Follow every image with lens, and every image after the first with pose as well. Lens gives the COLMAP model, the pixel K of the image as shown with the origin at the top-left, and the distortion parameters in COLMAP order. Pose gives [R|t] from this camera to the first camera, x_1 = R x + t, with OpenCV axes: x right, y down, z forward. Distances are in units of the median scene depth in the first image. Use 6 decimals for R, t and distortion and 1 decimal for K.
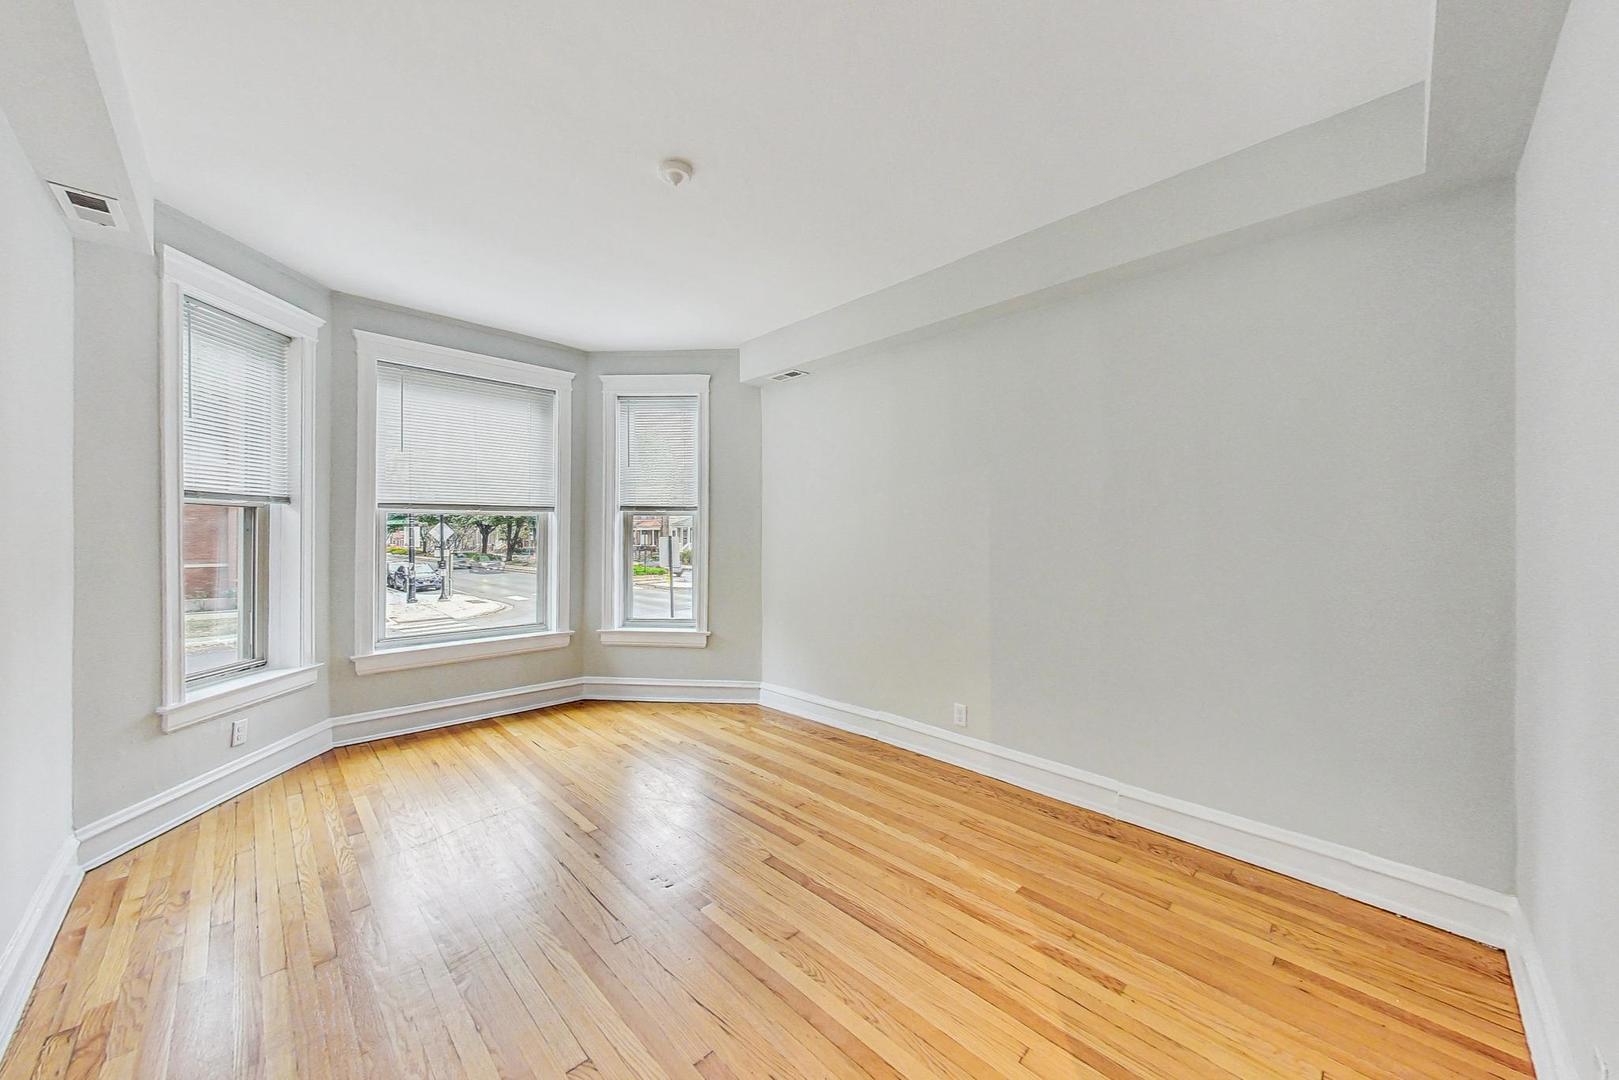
lens RADIAL K [[583.4, 0, 812.1], [0, 583.4, 534.2], [0, 0, 1]] dist [-0.000503, -0.000145]
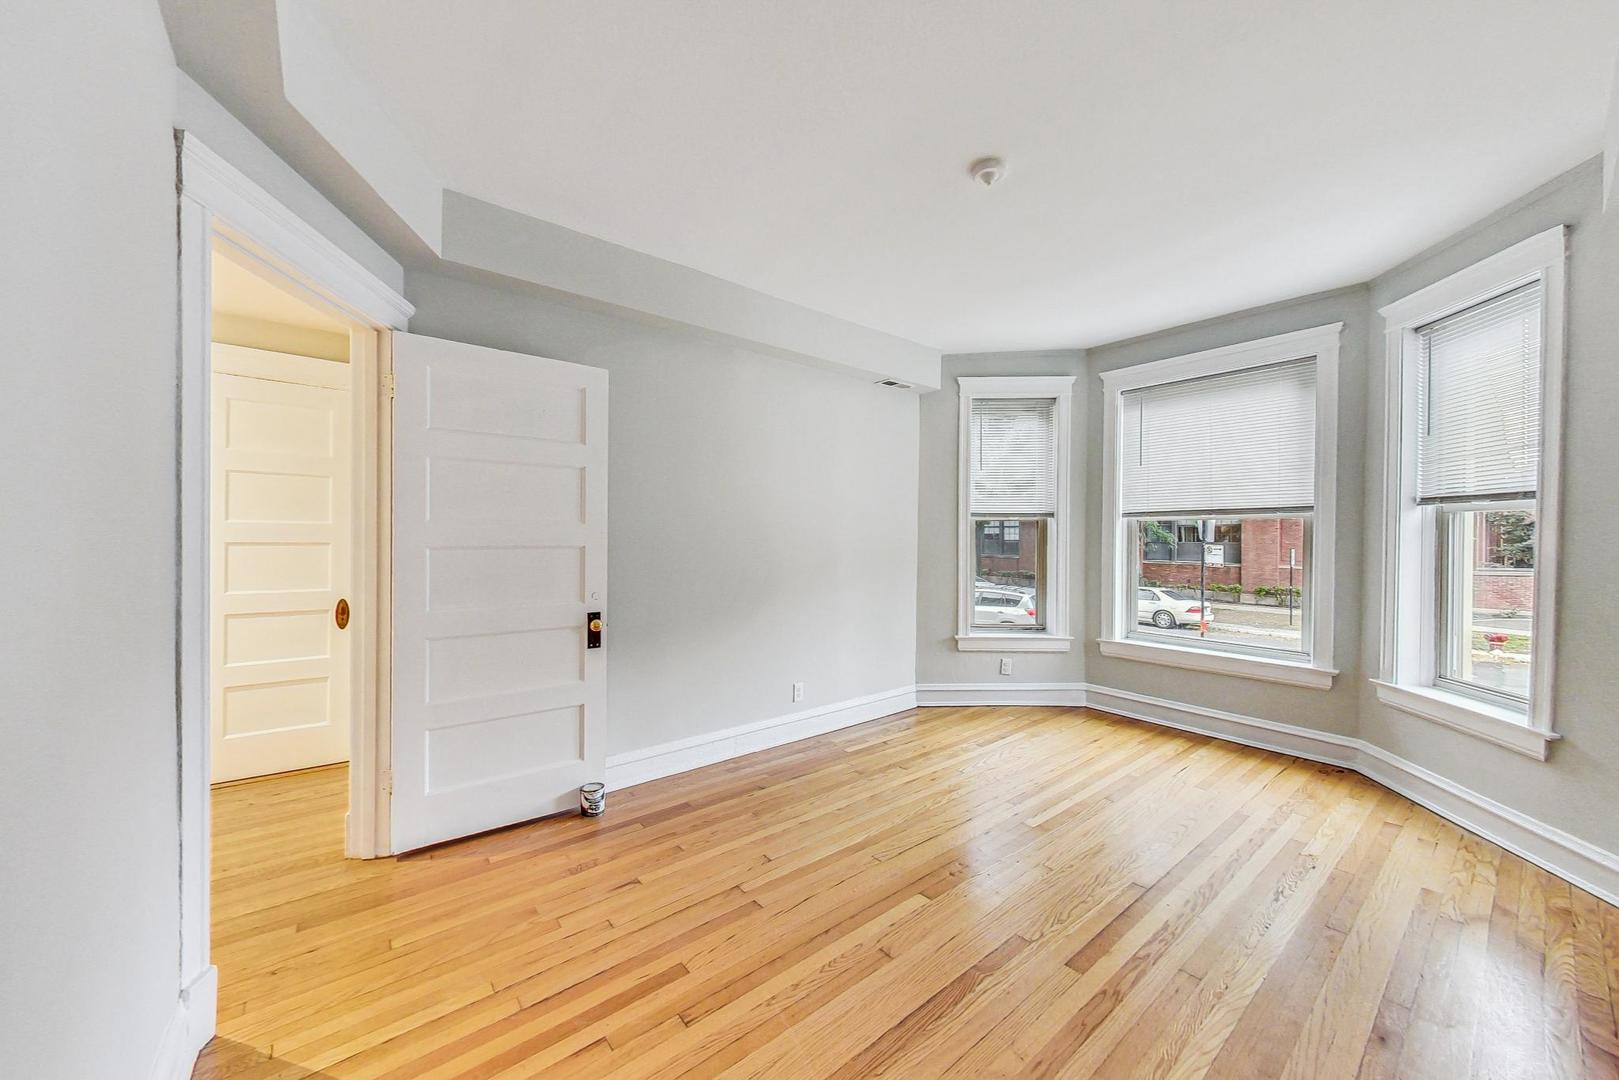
lens RADIAL K [[583.4, 0, 809.8], [0, 583.4, 538.2], [0, 0, 1]] dist [-0.000503, -0.000145]
pose [[-0.101675, -0.002448, -0.994815, 0.533861], [-0.004533, 0.999988, -0.001998, 0.002435], [0.994807, 0.004306, -0.101685, 0.550566]]
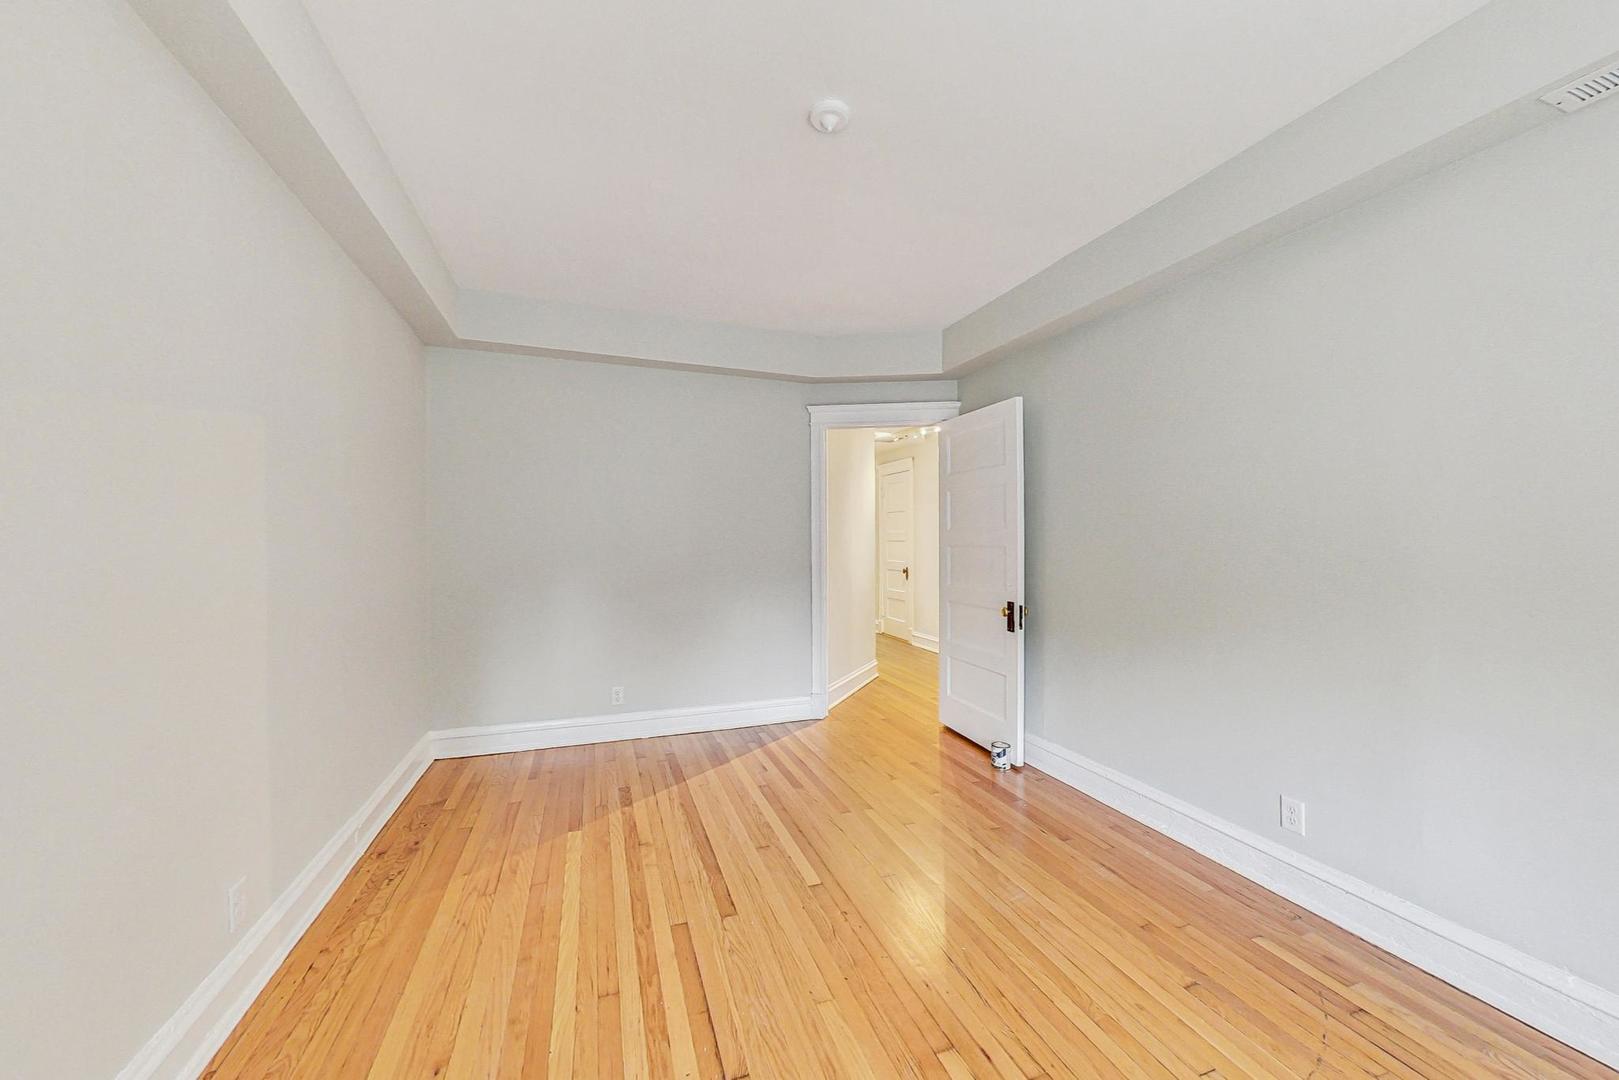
lens RADIAL K [[583.4, 0, 805.9], [0, 583.4, 544.7], [0, 0, 1]] dist [-0.000503, -0.000145]
pose [[-0.907326, -0.005955, 0.420386, -0.377358], [-0.002348, 0.999956, 0.009096, -0.000092], [-0.420422, 0.007265, -0.907300, 1.214290]]
